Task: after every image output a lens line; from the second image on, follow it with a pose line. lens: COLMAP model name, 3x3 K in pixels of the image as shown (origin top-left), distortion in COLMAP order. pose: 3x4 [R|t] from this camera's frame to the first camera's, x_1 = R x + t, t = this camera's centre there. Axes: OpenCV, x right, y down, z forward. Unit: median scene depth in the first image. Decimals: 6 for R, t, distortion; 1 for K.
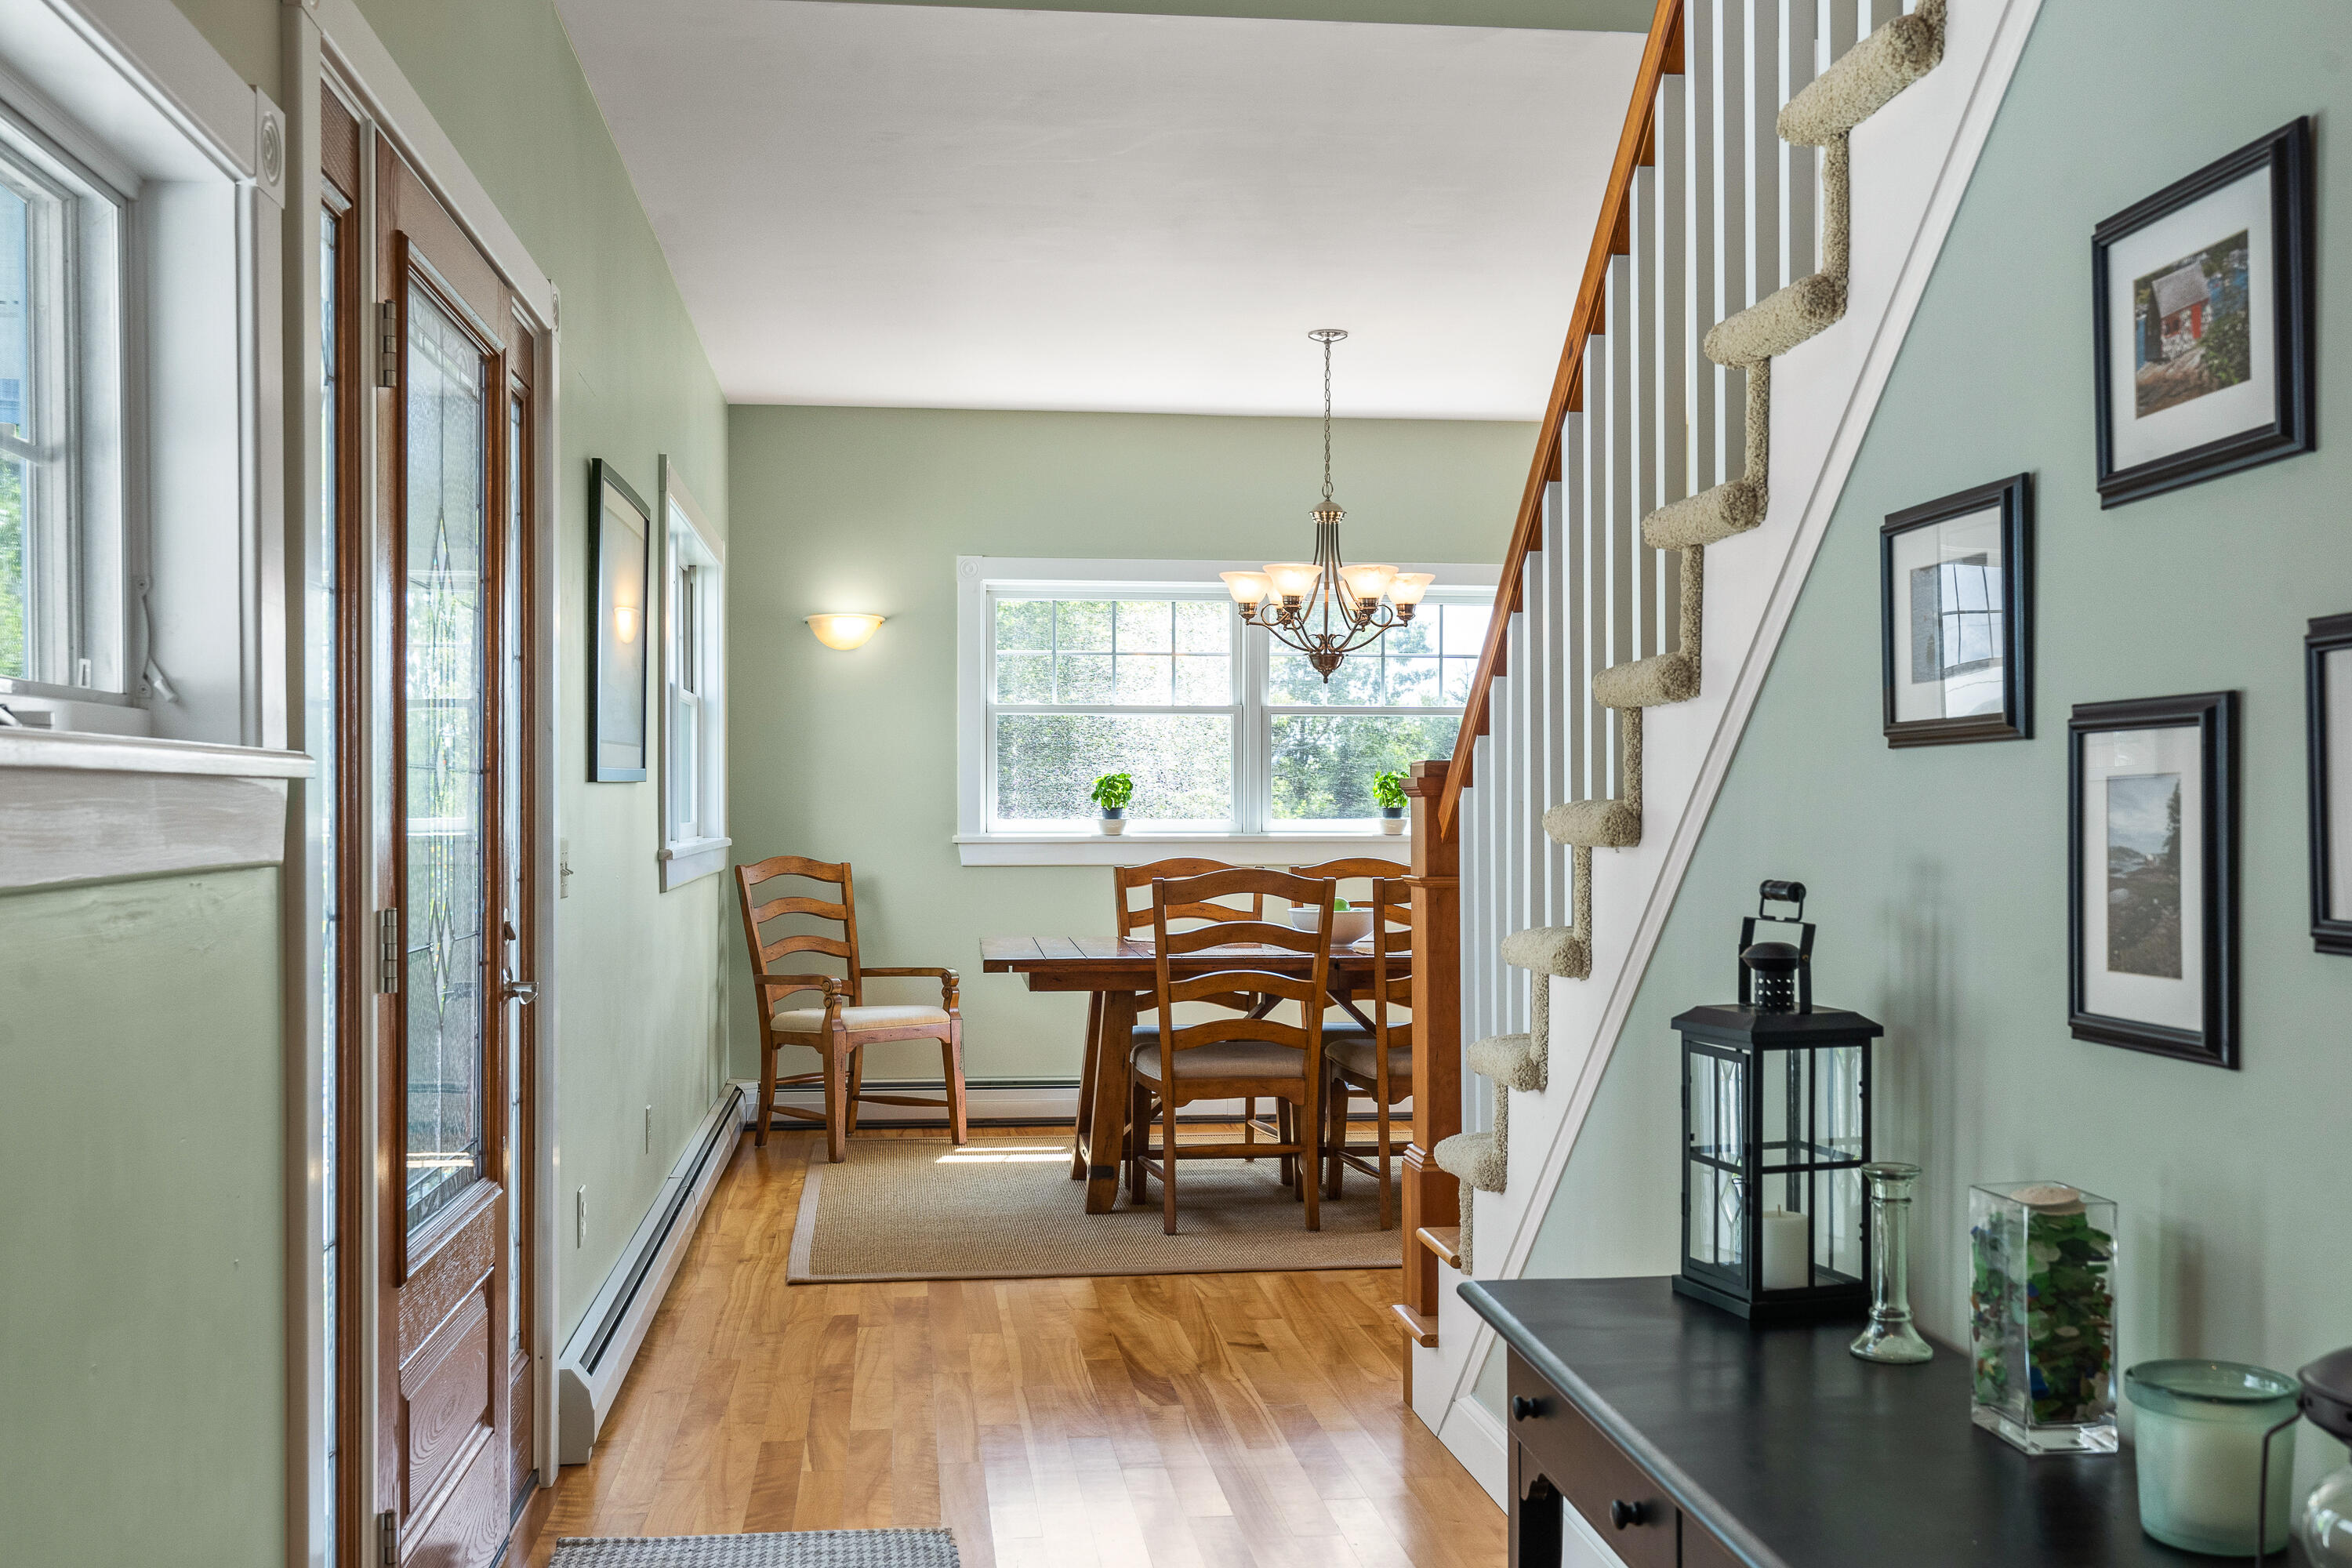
lens RADIAL K [[2266.8, 0, 1173.4], [0, 2266.8, 787.1], [0, 0, 1]] dist [0.015456, 0.000000]
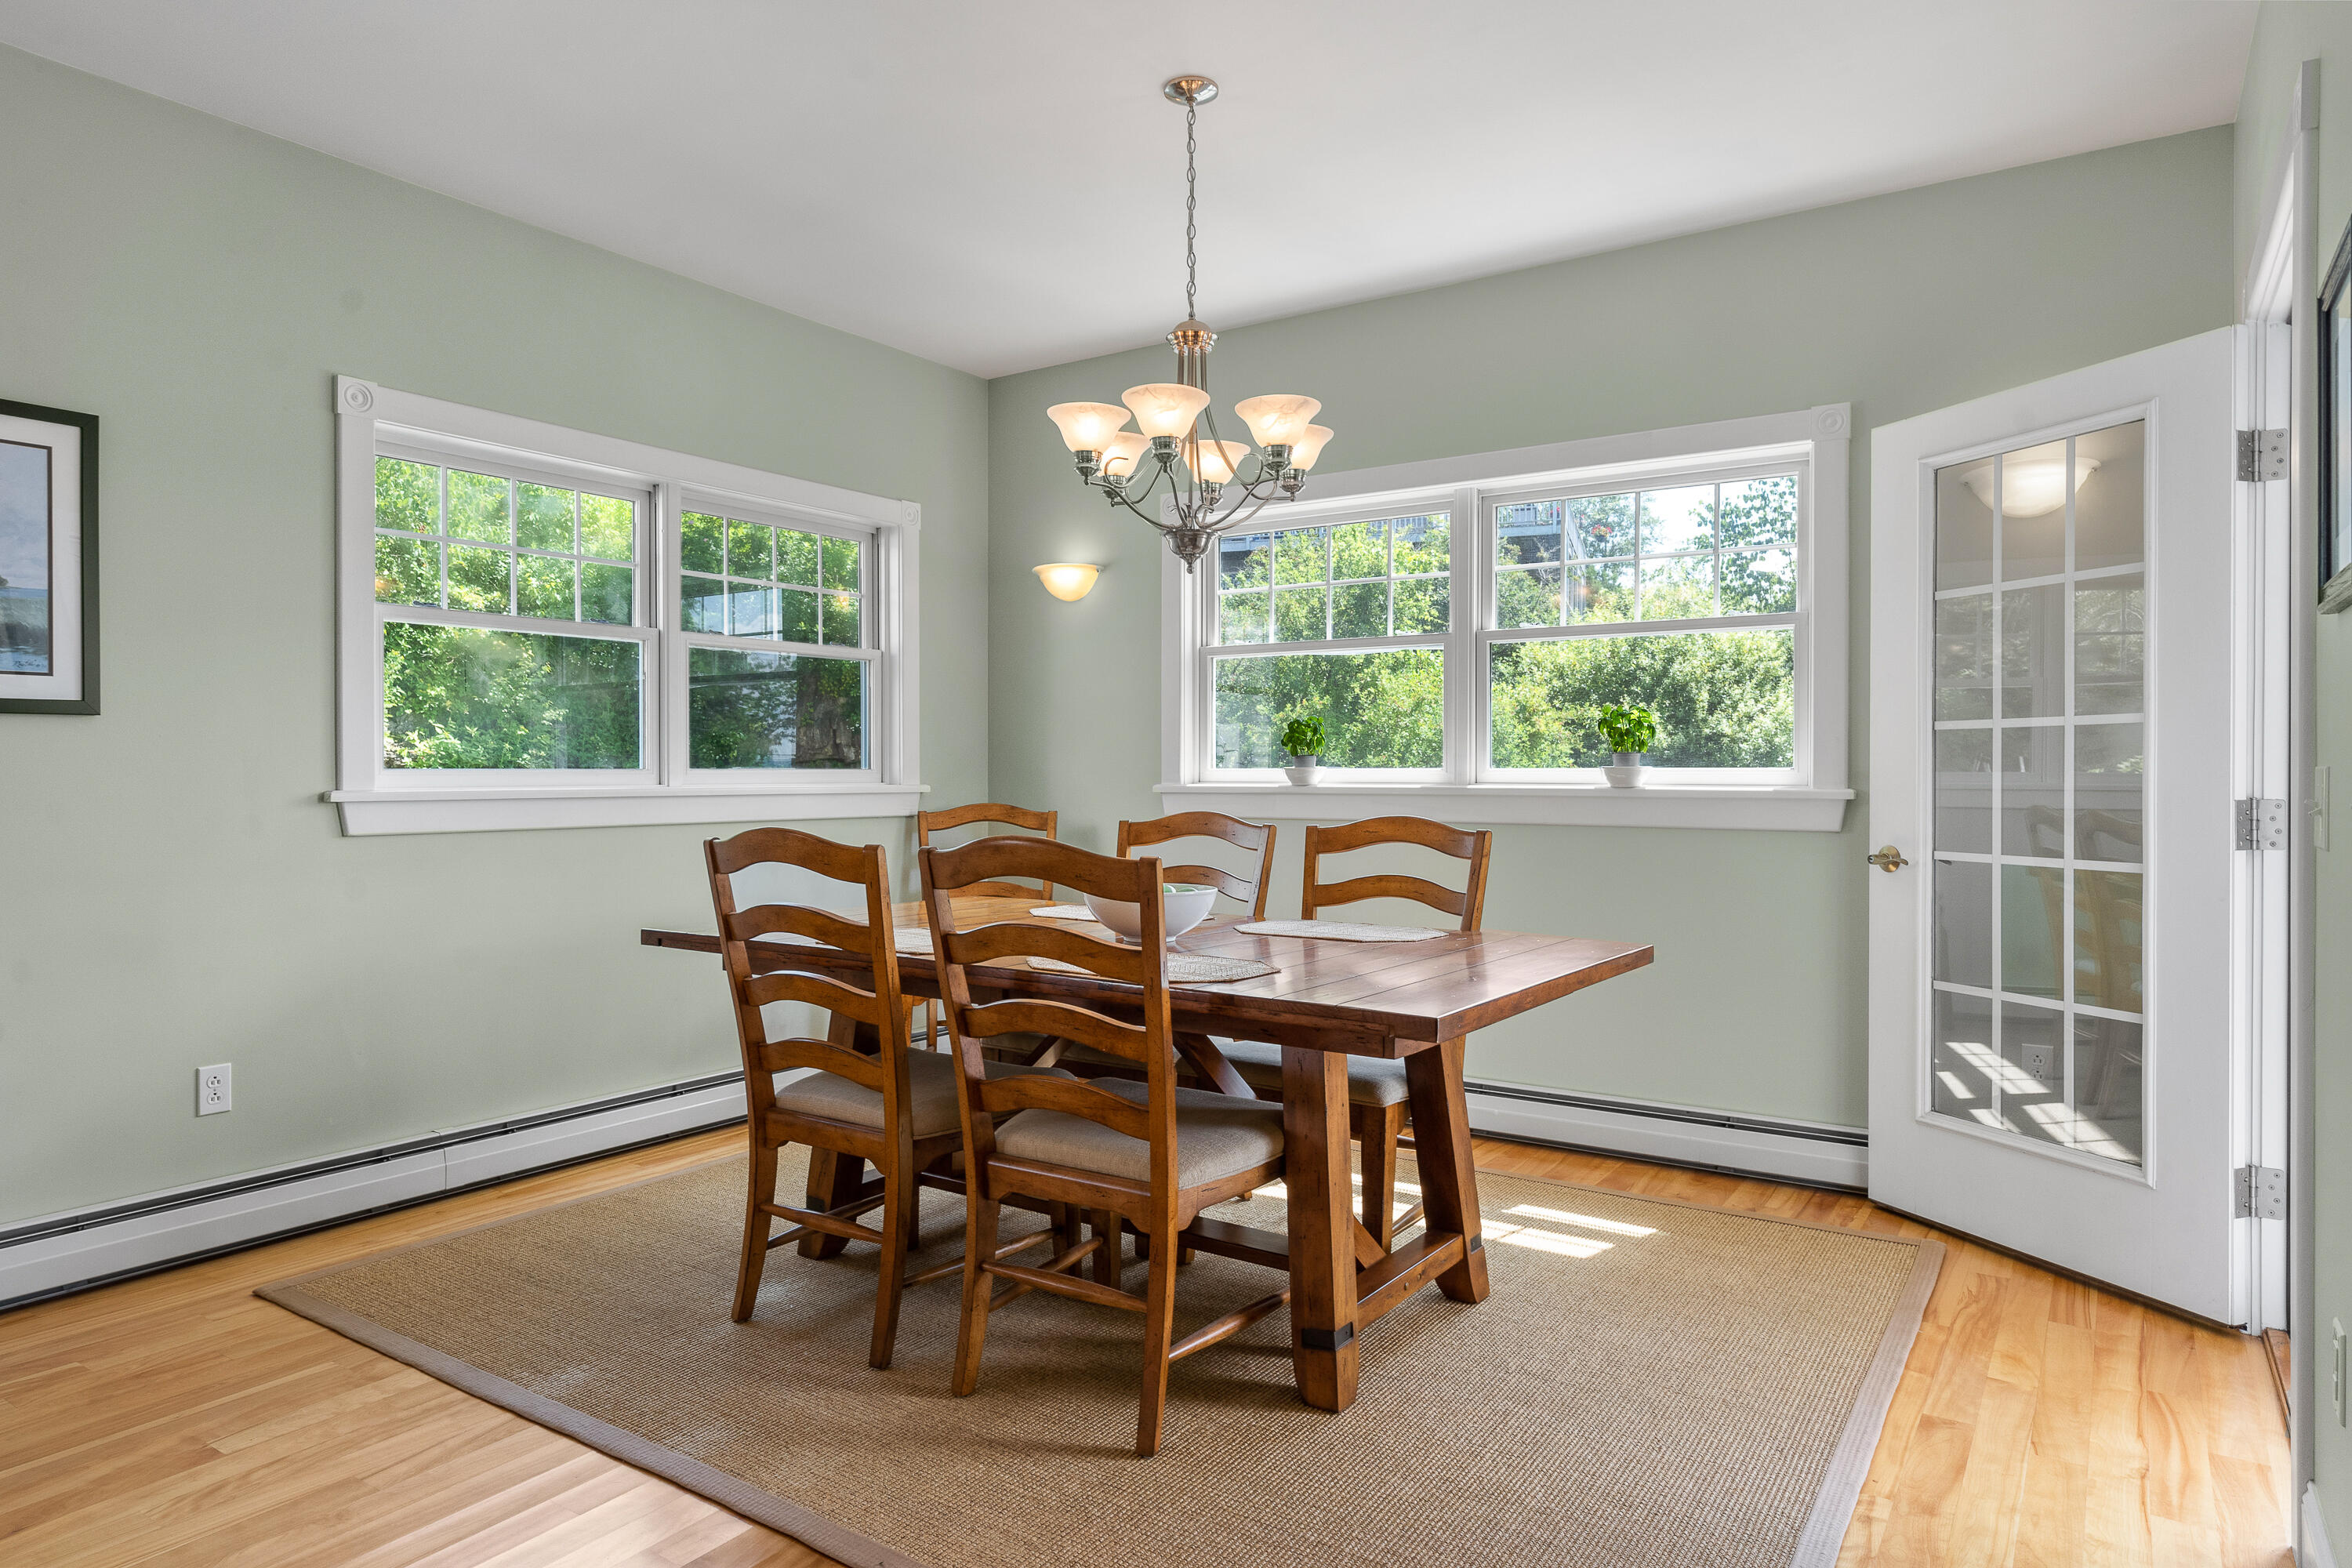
lens RADIAL K [[1405.3, 0, 1168.1], [0, 1405.3, 778.9], [0, 0, 1]] dist [-0.002724, 0.000206]
pose [[0.765952, 0.003550, -0.642889, 0.320638], [0.004303, 0.999934, 0.010648, 0.013298], [0.642884, -0.010922, 0.765886, 0.595813]]
